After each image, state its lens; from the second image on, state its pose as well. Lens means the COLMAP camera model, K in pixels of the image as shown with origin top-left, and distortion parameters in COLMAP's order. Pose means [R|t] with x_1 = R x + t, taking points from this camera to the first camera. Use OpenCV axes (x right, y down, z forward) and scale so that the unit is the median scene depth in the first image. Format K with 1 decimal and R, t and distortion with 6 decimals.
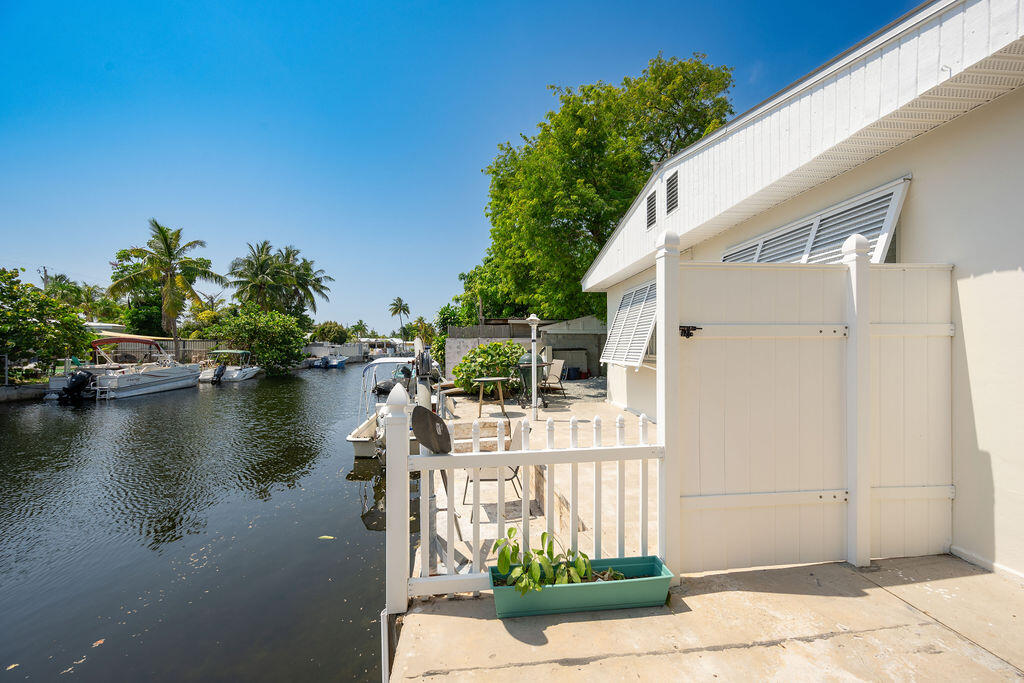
lens RADIAL K [[401.0, 0, 506.3], [0, 401.0, 345.7], [0, 0, 1]] dist [-0.004582, 0.000565]
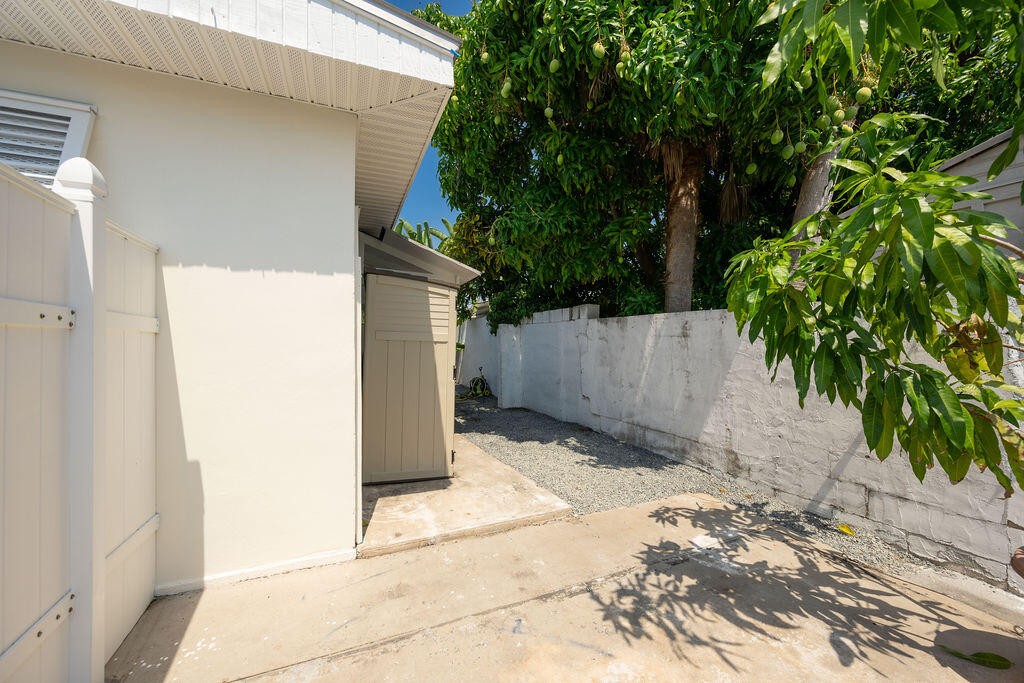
lens RADIAL K [[401.0, 0, 519.1], [0, 401.0, 345.9], [0, 0, 1]] dist [-0.004582, 0.000565]
pose [[-0.327500, 0.000842, 0.944851, 0.091668], [-0.009373, 0.999948, -0.004140, -0.000352], [-0.944805, -0.010212, -0.327475, 0.580391]]
